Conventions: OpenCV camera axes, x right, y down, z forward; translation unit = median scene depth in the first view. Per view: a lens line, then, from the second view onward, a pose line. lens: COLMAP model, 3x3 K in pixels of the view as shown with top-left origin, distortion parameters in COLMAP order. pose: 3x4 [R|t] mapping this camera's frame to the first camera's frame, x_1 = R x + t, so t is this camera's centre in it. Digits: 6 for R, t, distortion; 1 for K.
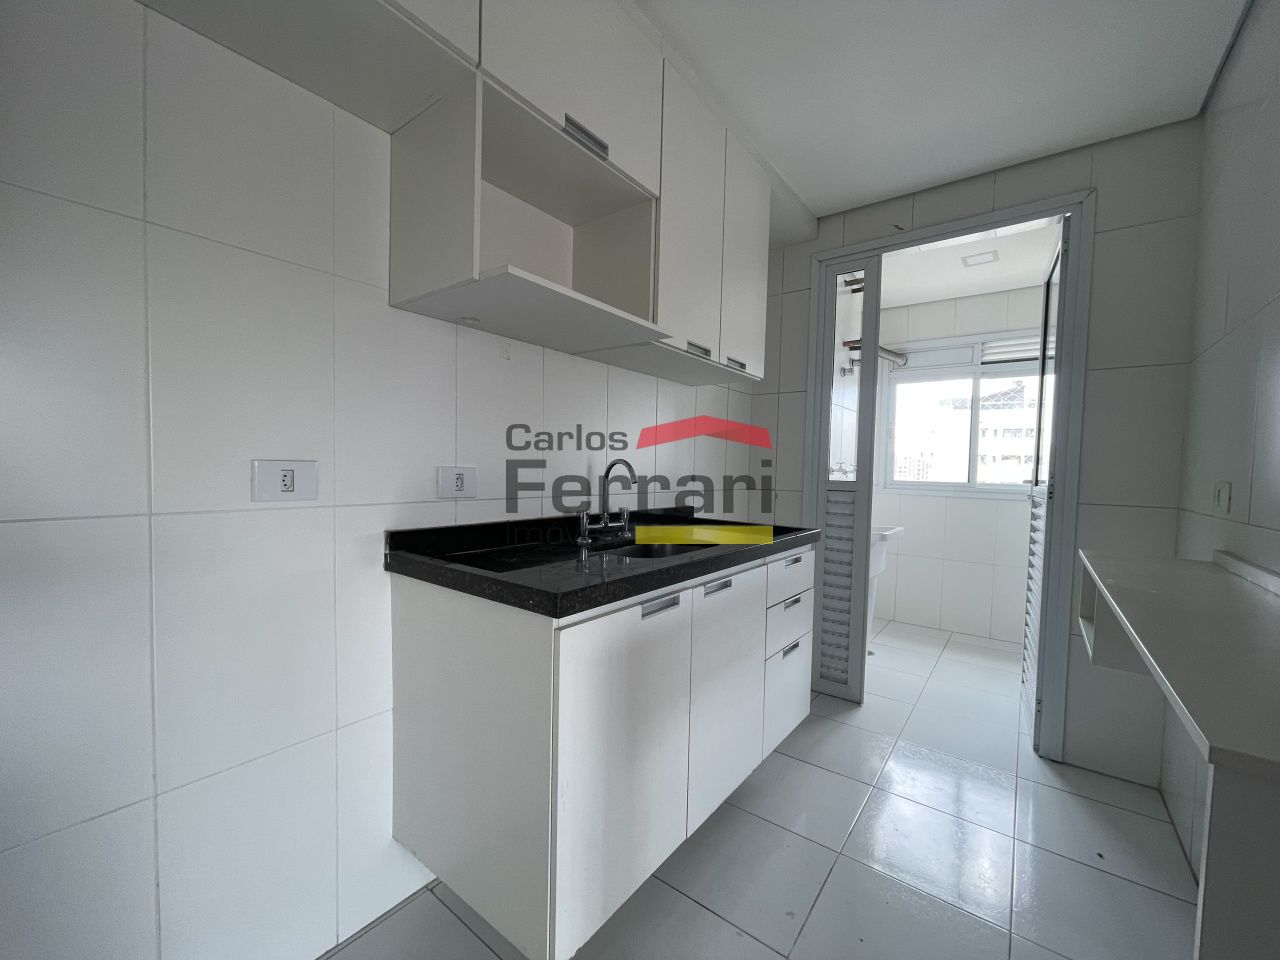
lens RADIAL K [[516.3, 0, 646.8], [0, 516.3, 487.7], [0, 0, 1]] dist [0.001816, -0.000315]
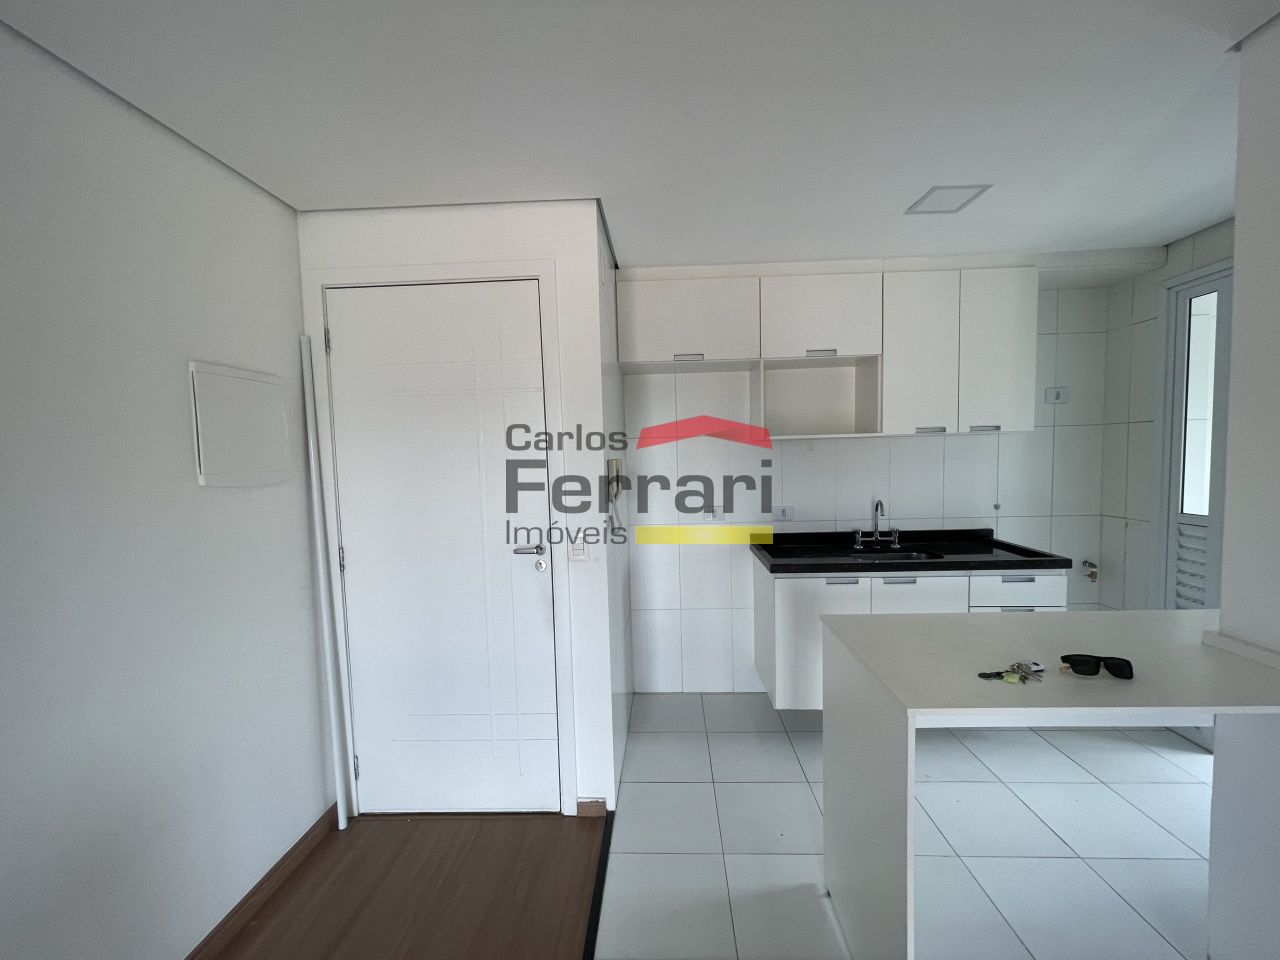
lens RADIAL K [[516.3, 0, 646.8], [0, 516.3, 487.7], [0, 0, 1]] dist [0.001816, -0.000315]
pose [[0.567195, 0.013553, -0.823472, 0.887859], [0.006675, 0.999756, 0.021052, -0.135401], [0.823556, -0.017437, 0.566966, -0.562207]]
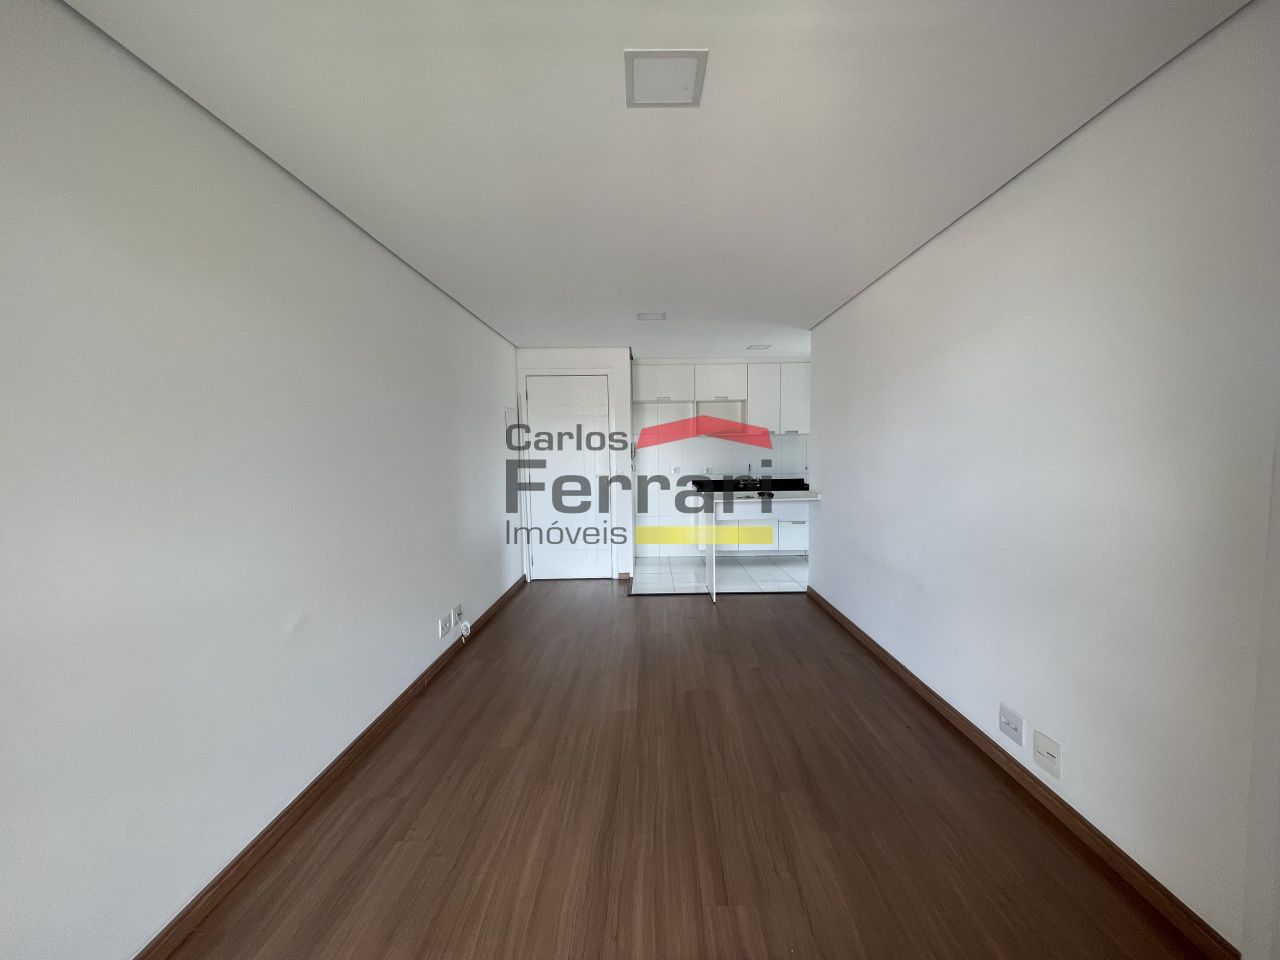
lens RADIAL K [[516.3, 0, 646.8], [0, 516.3, 487.7], [0, 0, 1]] dist [0.001816, -0.000315]
pose [[0.595909, 0.025010, -0.802662, 2.444242], [-0.003690, 0.999590, 0.028407, 0.011928], [0.803043, -0.013966, 0.595757, -1.766952]]
